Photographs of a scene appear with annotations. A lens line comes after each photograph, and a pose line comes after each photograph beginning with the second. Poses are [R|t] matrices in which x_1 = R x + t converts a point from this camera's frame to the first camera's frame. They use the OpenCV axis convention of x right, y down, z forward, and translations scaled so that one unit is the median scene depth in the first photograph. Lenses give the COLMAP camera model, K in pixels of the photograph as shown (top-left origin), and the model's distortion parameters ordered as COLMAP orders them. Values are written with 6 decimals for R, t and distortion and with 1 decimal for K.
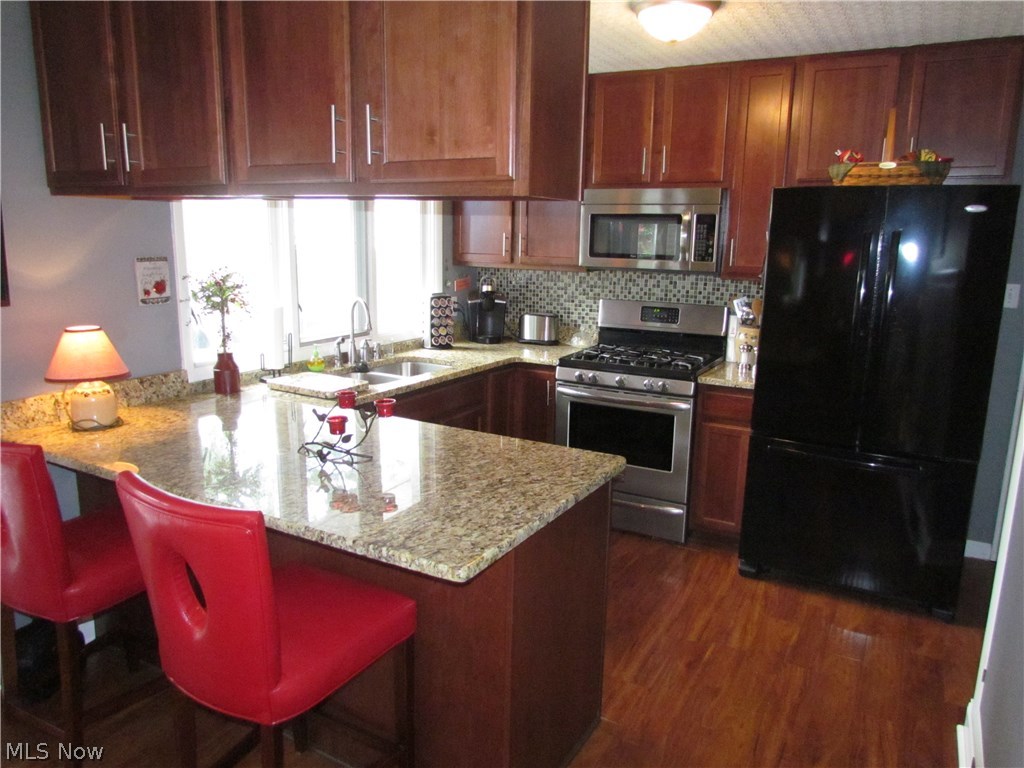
lens RADIAL K [[733.3, 0, 515.1], [0, 733.3, 382.0], [0, 0, 1]] dist [-0.021069, 0.003082]
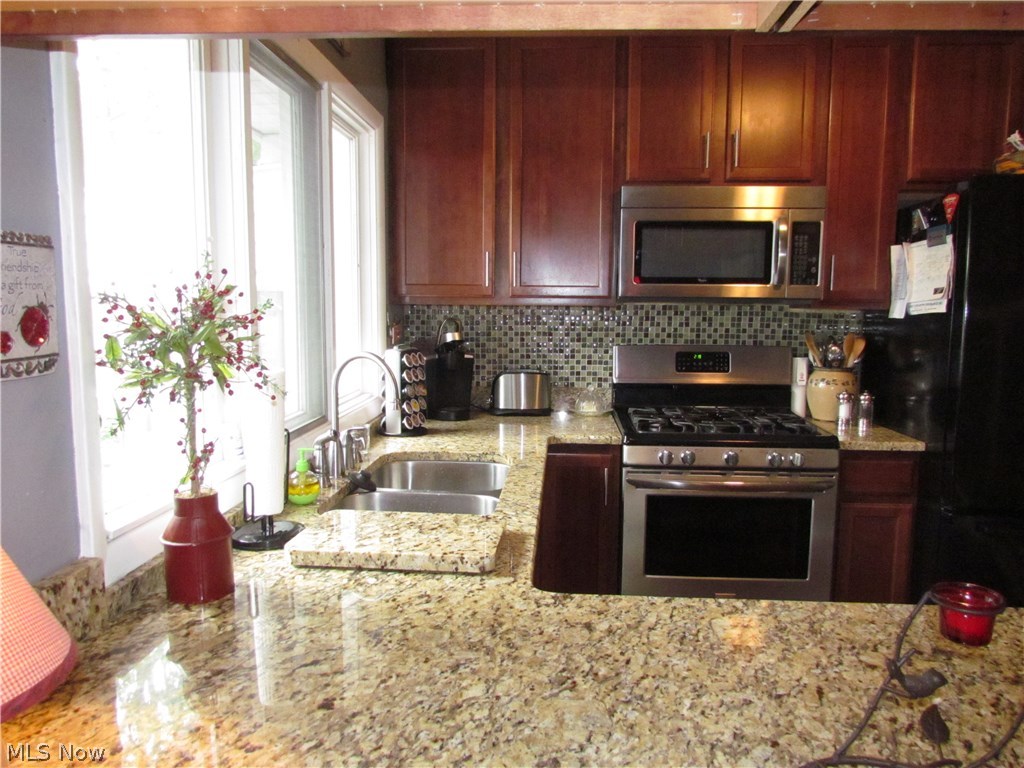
lens RADIAL K [[733.3, 0, 513.1], [0, 733.3, 385.0], [0, 0, 1]] dist [-0.021069, 0.003082]
pose [[0.898601, -0.061078, 0.434494, -0.340270], [0.096962, 0.993424, -0.060886, -0.048102], [-0.427918, 0.096842, 0.898614, 0.477518]]
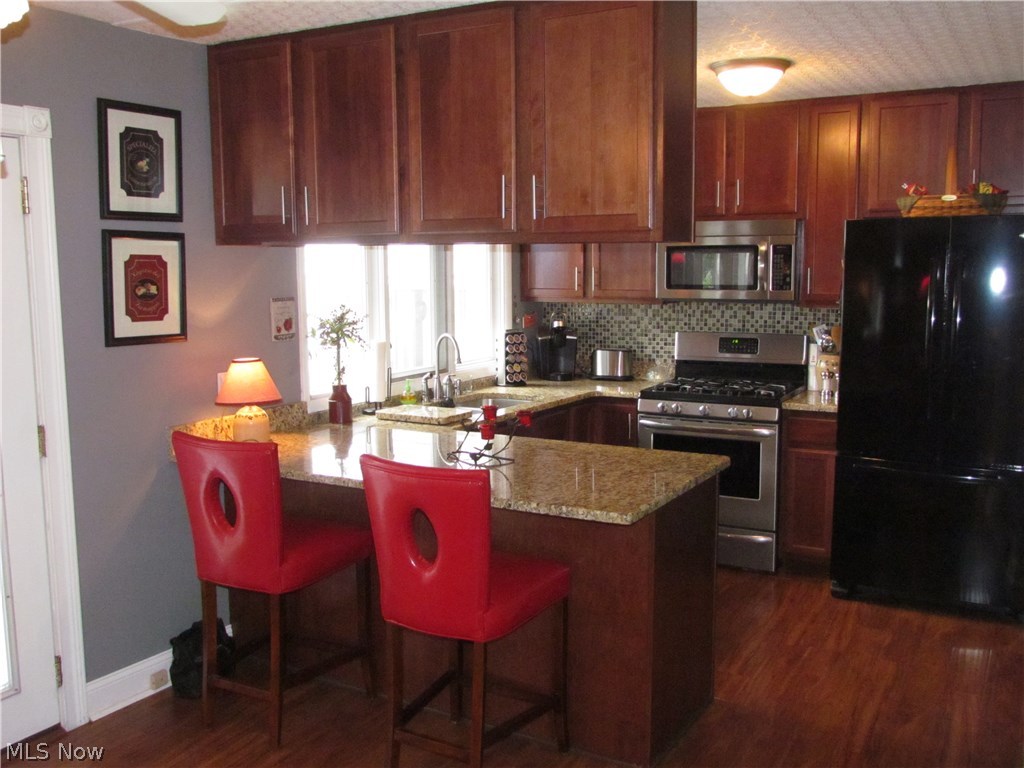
lens RADIAL K [[965.3, 0, 510.2], [0, 965.3, 384.3], [0, 0, 1]] dist [-0.045006, 0.000000]
pose [[0.999643, -0.024406, -0.010836, -0.109955], [0.023487, 0.996671, -0.078066, 0.061721], [0.012706, 0.077784, 0.996889, -0.331089]]
